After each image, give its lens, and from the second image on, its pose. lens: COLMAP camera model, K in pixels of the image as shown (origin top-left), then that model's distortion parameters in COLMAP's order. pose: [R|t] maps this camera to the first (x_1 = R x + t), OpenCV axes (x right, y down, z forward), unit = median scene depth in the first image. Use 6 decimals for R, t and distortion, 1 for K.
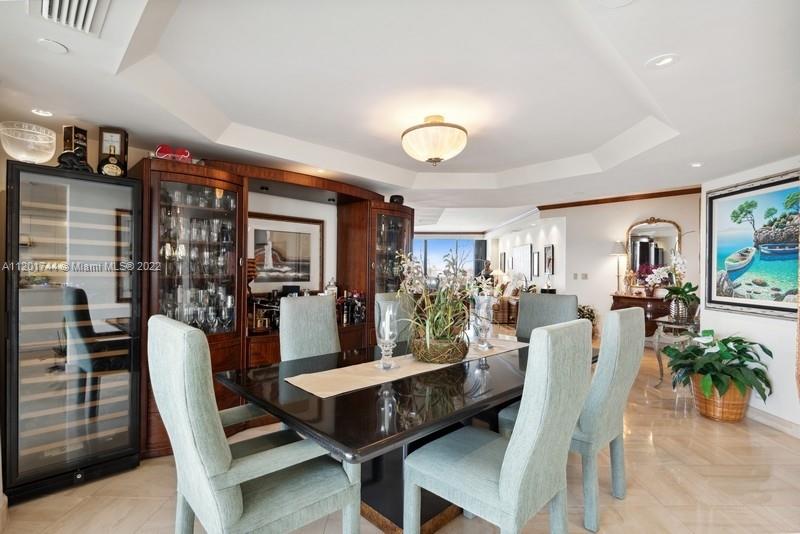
lens RADIAL K [[390.3, 0, 401.0], [0, 390.3, 266.8], [0, 0, 1]] dist [-0.000328, -0.000054]
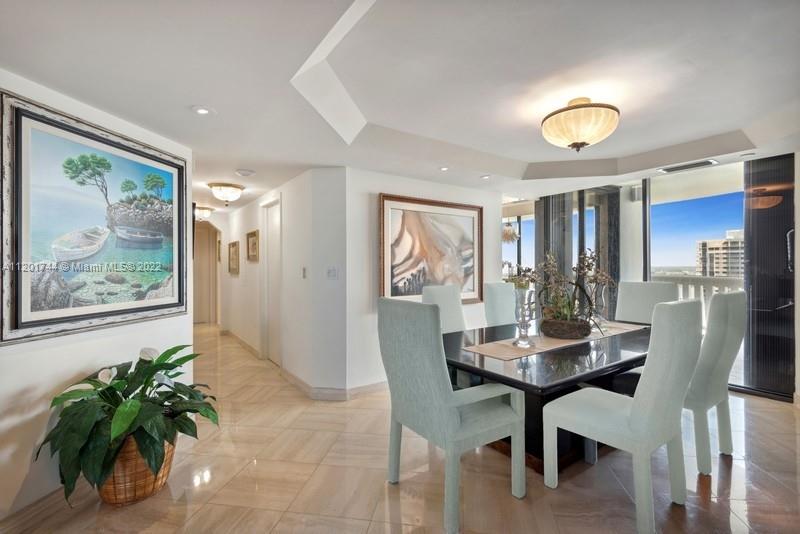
lens RADIAL K [[371.8, 0, 401.6], [0, 371.8, 267.3], [0, 0, 1]] dist [0.005472, -0.001148]
pose [[-0.987875, -0.002238, 0.155235, 0.300919], [-0.002835, 0.999989, -0.003627, 0.020913], [-0.155226, -0.004023, -0.987871, 1.610185]]
